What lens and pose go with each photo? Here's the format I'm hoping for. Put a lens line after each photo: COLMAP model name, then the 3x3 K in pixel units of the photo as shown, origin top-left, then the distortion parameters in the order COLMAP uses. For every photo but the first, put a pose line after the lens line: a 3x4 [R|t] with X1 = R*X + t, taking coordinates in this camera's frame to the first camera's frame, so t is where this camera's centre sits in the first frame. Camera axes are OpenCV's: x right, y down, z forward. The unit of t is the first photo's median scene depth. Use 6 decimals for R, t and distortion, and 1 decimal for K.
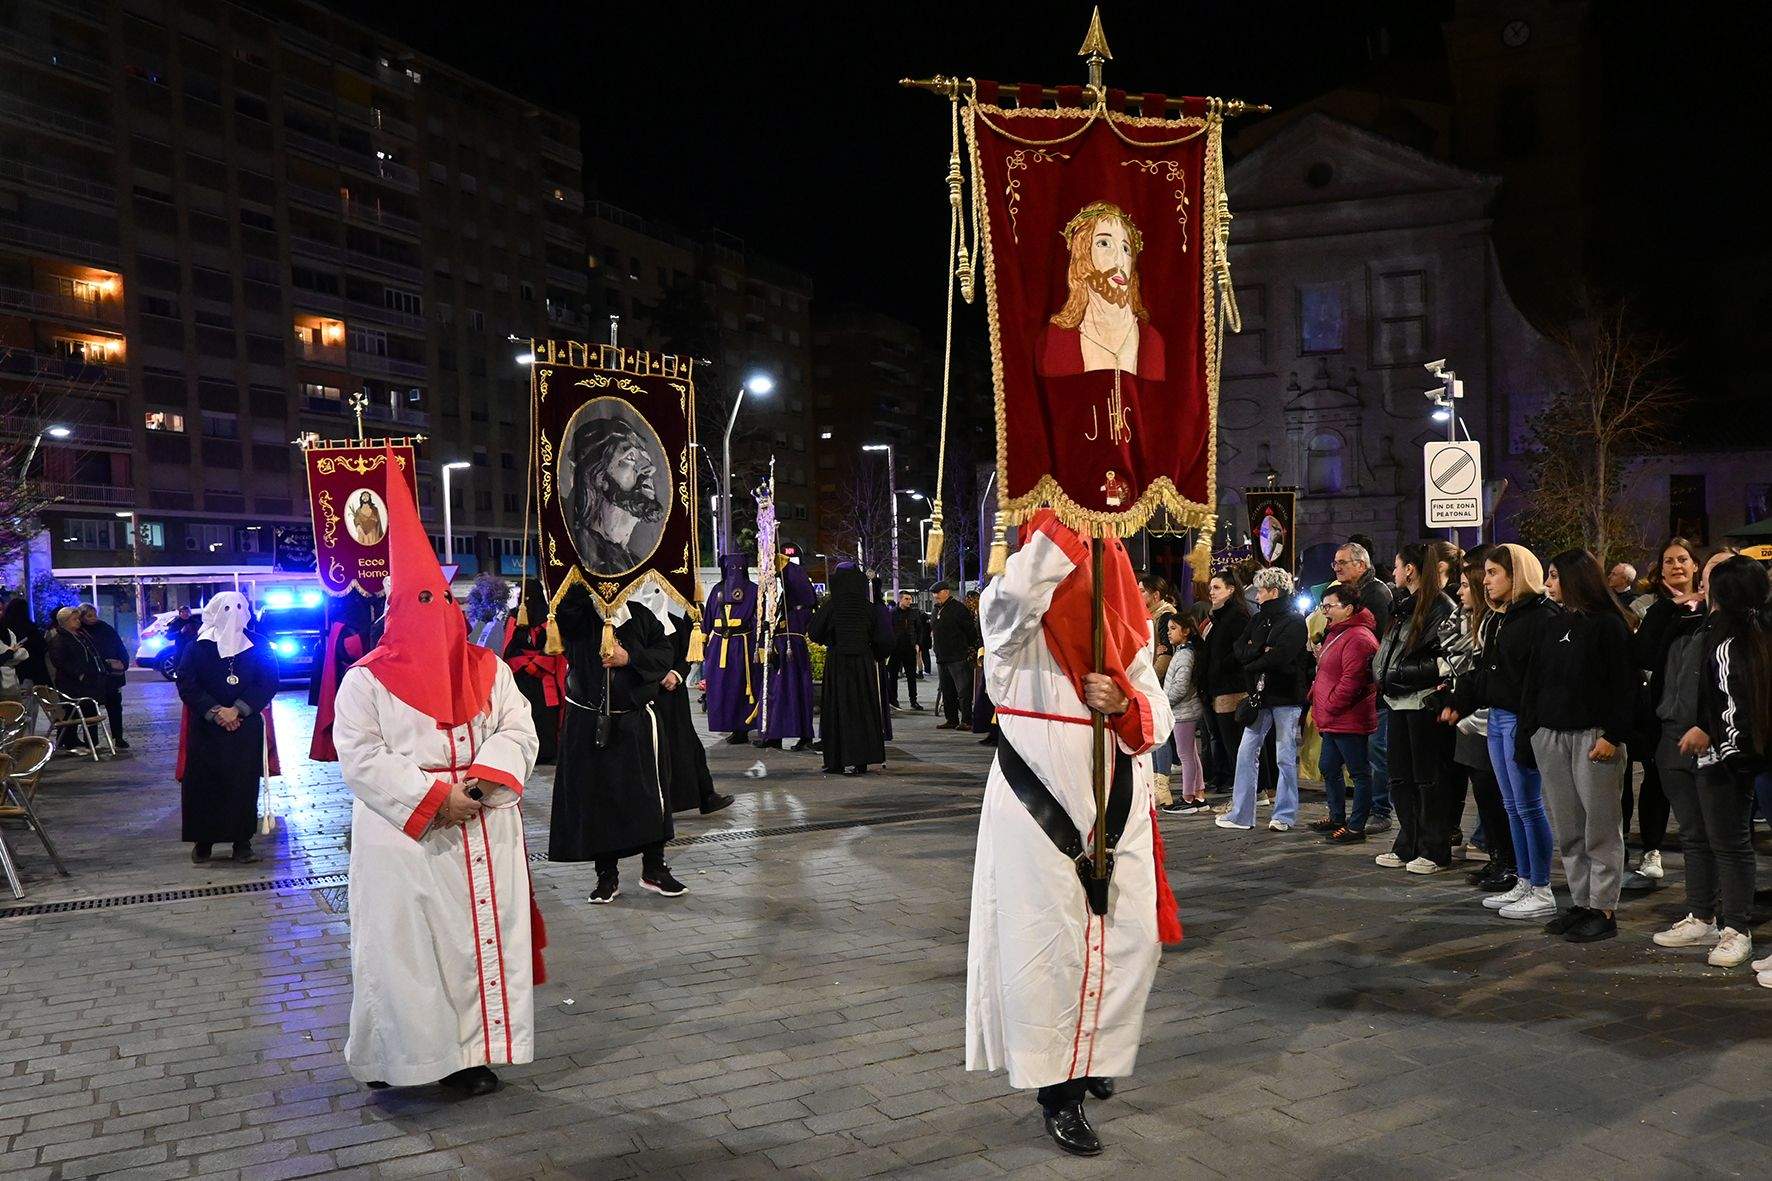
lens RADIAL K [[1906.5, 0, 895.1], [0, 1906.5, 656.6], [0, 0, 1]] dist [0.001592, 0.000000]
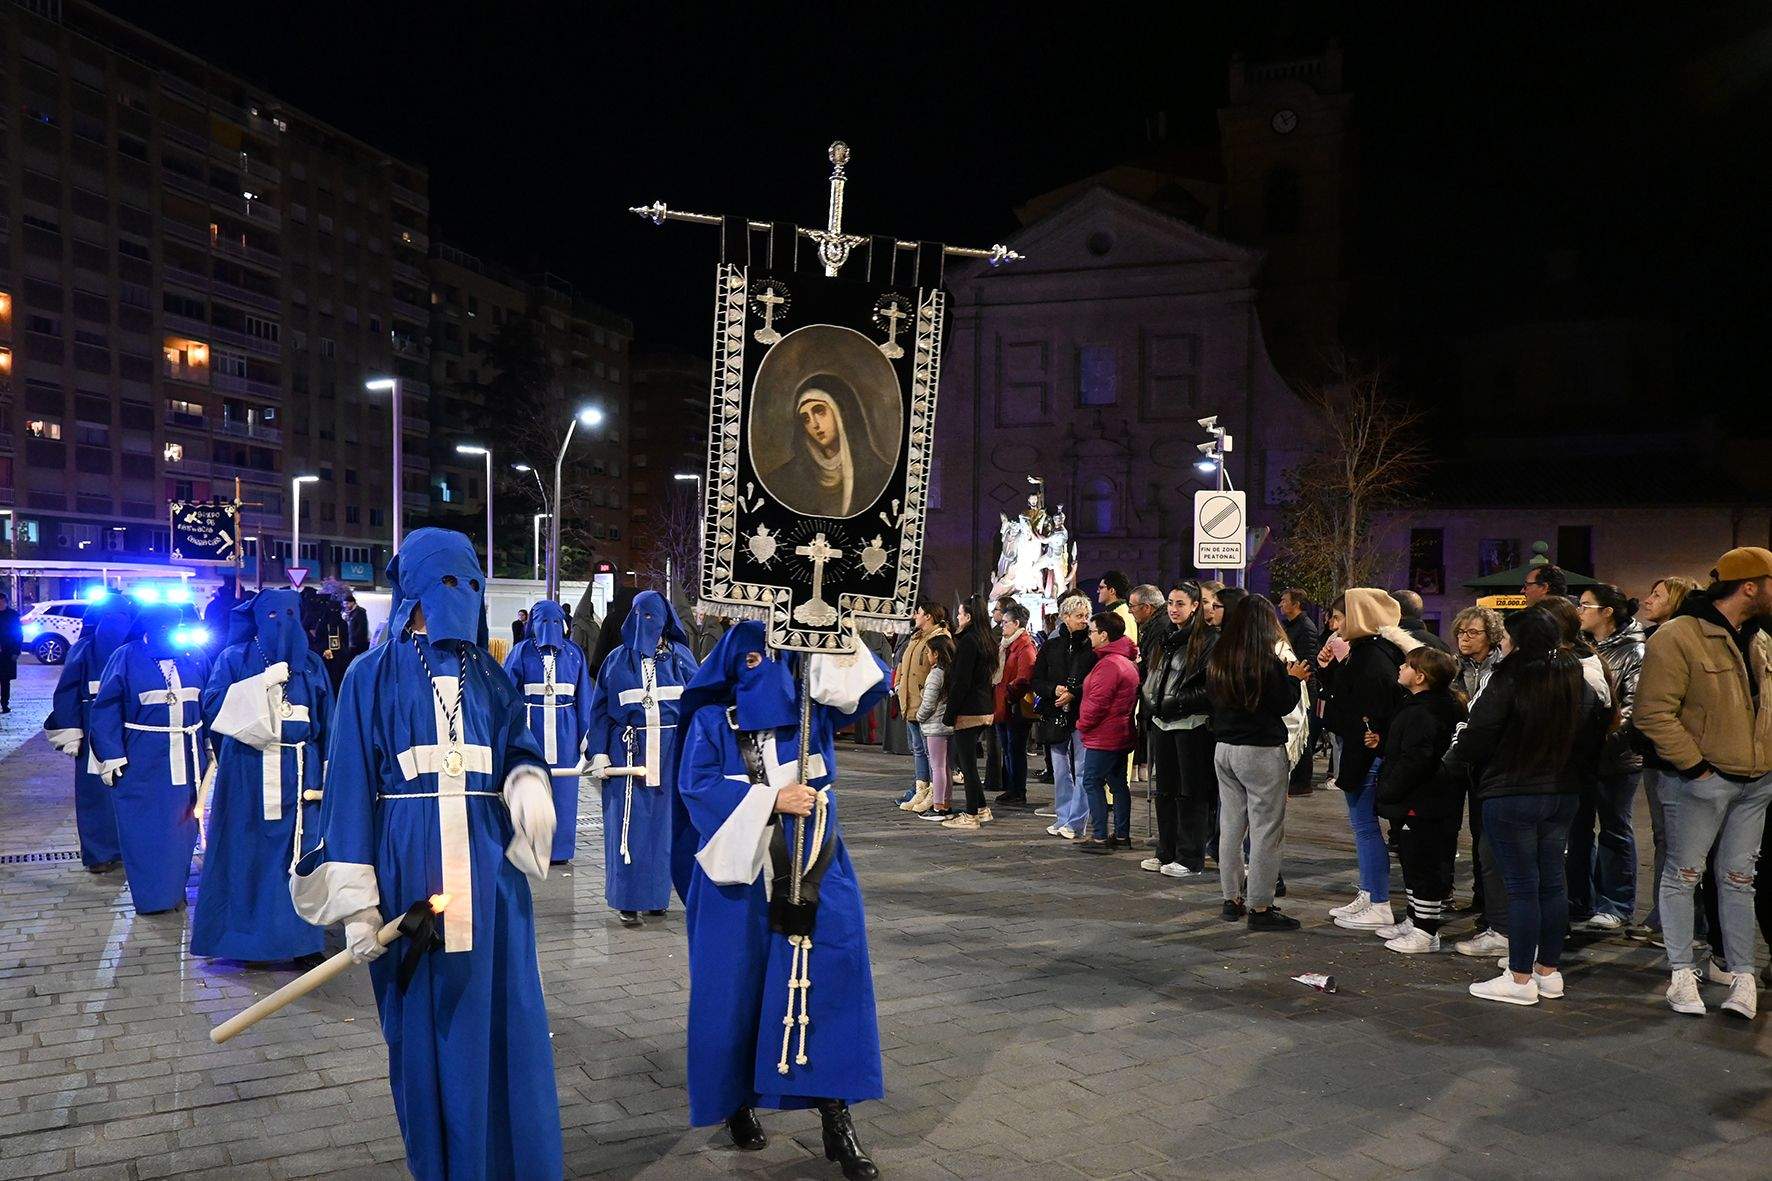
lens RADIAL K [[1480.7, 0, 876.3], [0, 1480.7, 641.7], [0, 0, 1]] dist [-0.000948, 0.004286]
pose [[0.999215, 0.037972, -0.011303, 0.112545], [-0.038015, 0.999271, -0.003587, -0.015929], [0.011158, 0.004014, 0.999930, 0.149533]]
